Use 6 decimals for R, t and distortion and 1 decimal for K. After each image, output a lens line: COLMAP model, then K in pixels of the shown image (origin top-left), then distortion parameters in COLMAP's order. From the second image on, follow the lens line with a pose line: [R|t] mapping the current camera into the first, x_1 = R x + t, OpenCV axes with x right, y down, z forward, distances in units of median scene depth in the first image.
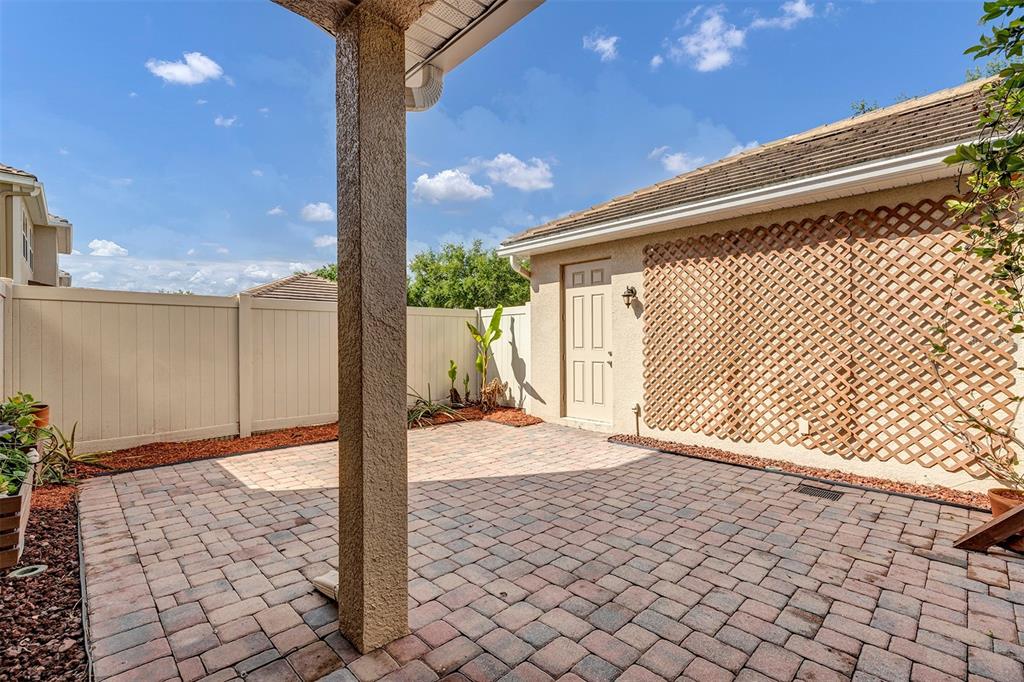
lens RADIAL K [[459.0, 0, 506.0], [0, 459.0, 342.9], [0, 0, 1]] dist [0.005332, -0.000096]
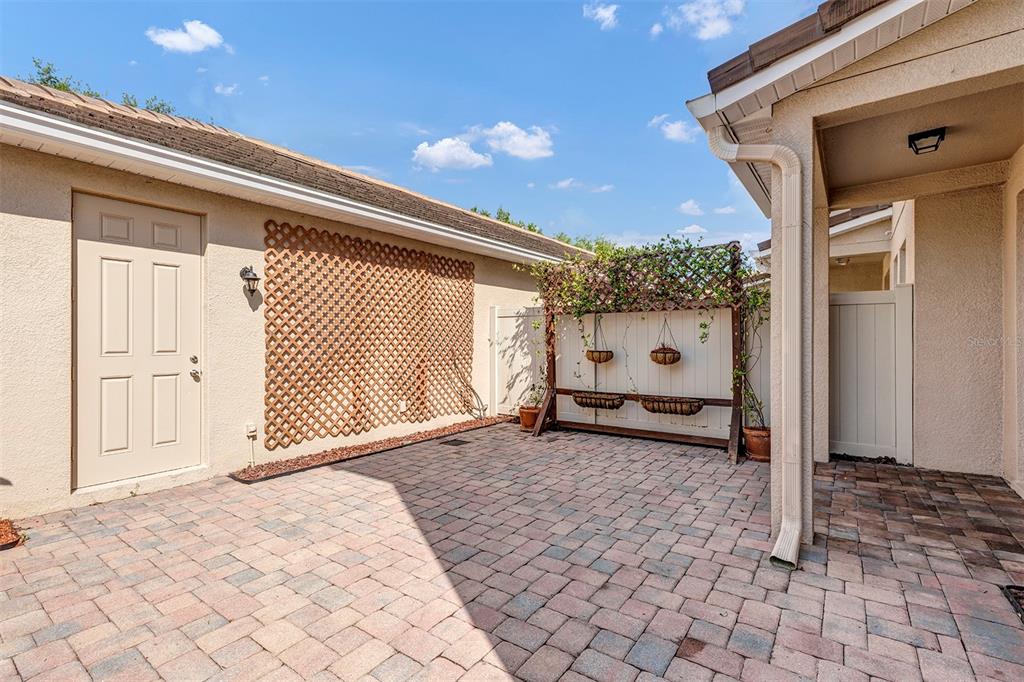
lens RADIAL K [[459.0, 0, 507.5], [0, 459.0, 341.3], [0, 0, 1]] dist [0.005332, -0.000096]
pose [[-0.168027, 0.003109, 0.985777, -0.771590], [0.006913, 0.999974, -0.001975, 0.002002], [-0.985758, 0.006482, -0.168044, 1.041115]]
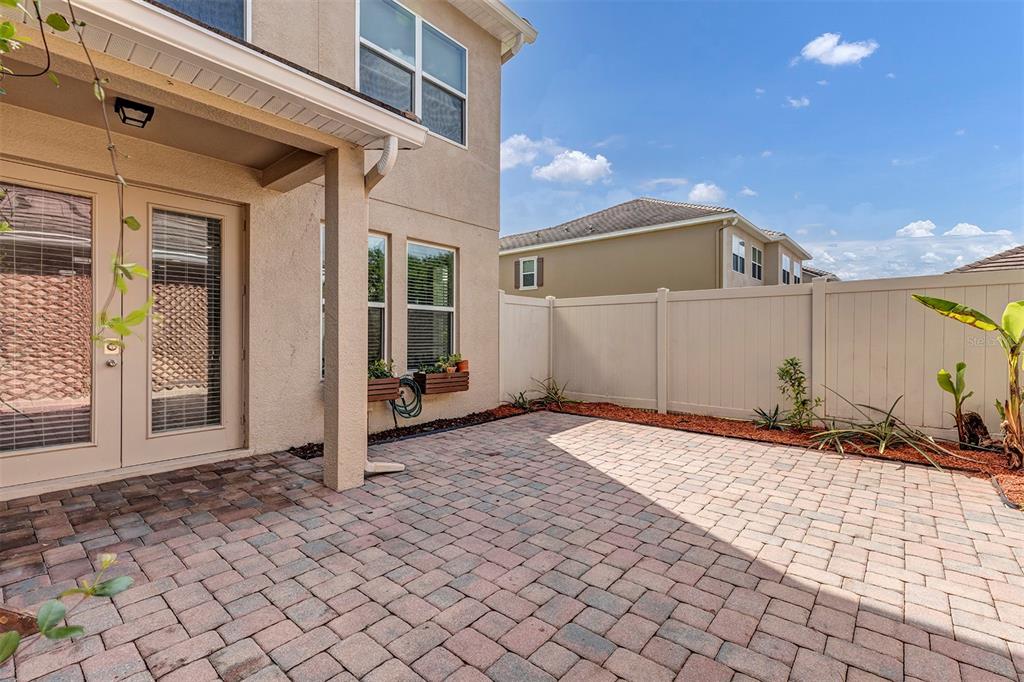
lens RADIAL K [[459.0, 0, 505.1], [0, 459.0, 335.5], [0, 0, 1]] dist [0.005332, -0.000096]
pose [[0.083817, 0.003764, -0.996474, 0.764133], [-0.008306, 0.999961, 0.003078, 0.012736], [0.996447, 0.008018, 0.083845, 0.717859]]
